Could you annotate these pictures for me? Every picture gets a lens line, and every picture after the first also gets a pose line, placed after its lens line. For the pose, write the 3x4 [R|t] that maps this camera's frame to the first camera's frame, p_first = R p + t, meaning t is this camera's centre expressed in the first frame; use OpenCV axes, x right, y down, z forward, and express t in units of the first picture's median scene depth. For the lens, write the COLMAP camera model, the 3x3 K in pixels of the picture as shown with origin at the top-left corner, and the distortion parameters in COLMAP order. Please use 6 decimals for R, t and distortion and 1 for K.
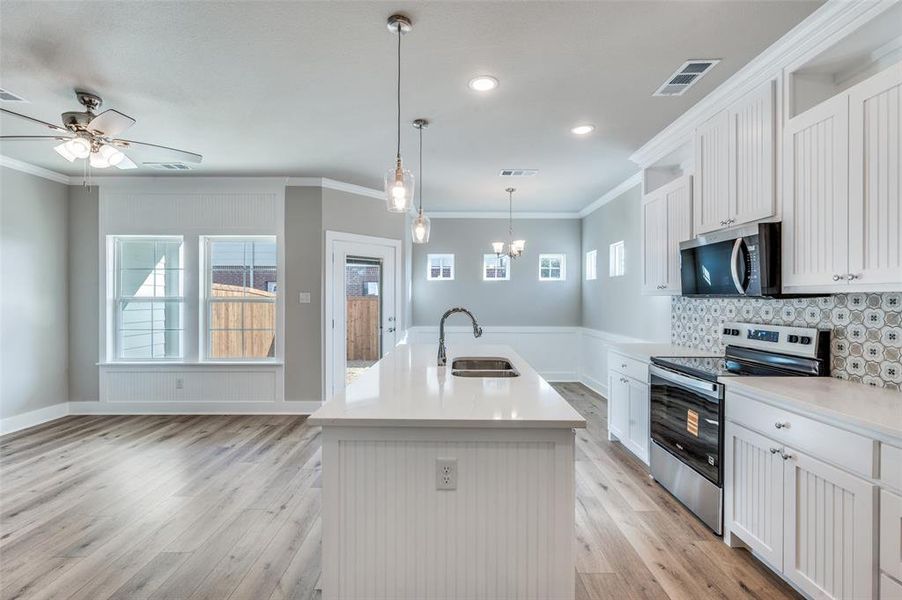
lens RADIAL K [[396.2, 0, 452.2], [0, 396.2, 297.8], [0, 0, 1]] dist [-0.000089, -0.000312]
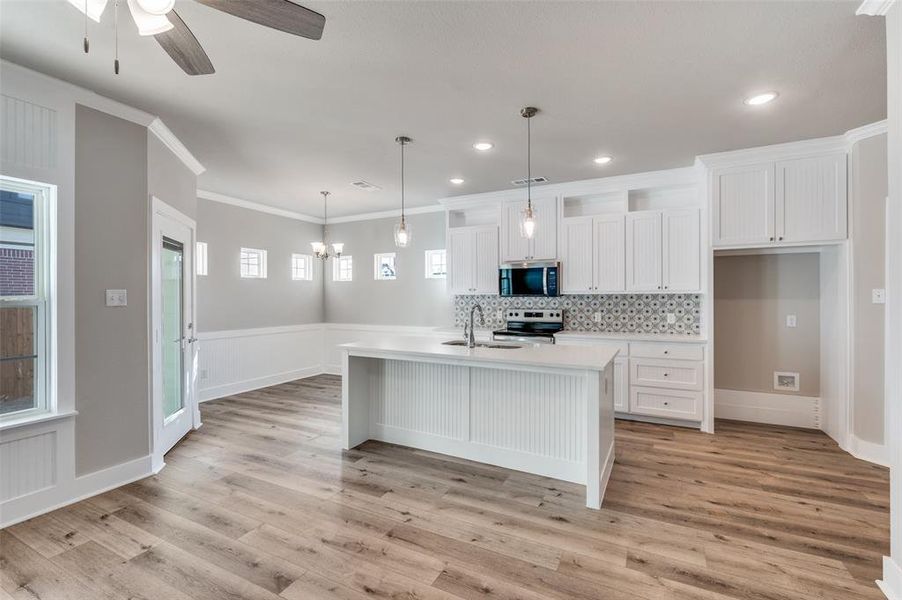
lens RADIAL K [[396.2, 0, 452.2], [0, 396.2, 297.8], [0, 0, 1]] dist [-0.000089, -0.000312]
pose [[0.454474, -0.005193, 0.890745, -1.196845], [0.002933, 0.999986, 0.004333, -0.002003], [-0.890755, 0.000644, 0.454483, 0.443377]]
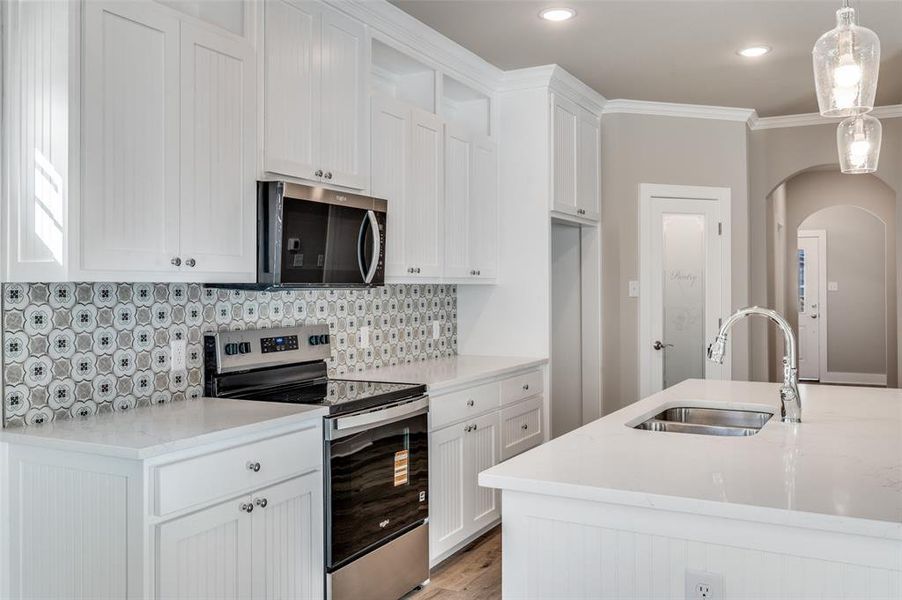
lens RADIAL K [[792.2, 0, 452.8], [0, 792.2, 283.3], [0, 0, 1]] dist [0.000282, -0.002350]
pose [[-0.886151, 0.005015, 0.463369, -0.110275], [0.001999, 0.999974, -0.006998, 0.000847], [-0.463392, -0.005275, -0.886138, 2.043100]]
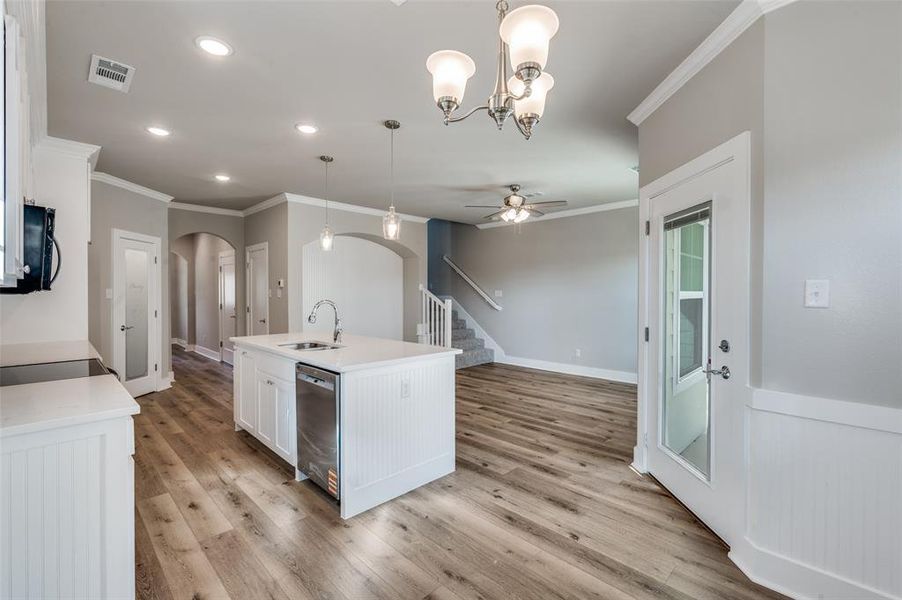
lens RADIAL K [[396.2, 0, 452.2], [0, 396.2, 297.8], [0, 0, 1]] dist [-0.000089, -0.000312]
pose [[-0.705871, 0.006713, -0.708308, 0.644473], [-0.000789, 0.999947, 0.010263, 0.001031], [0.708340, 0.007803, -0.705829, 2.188930]]
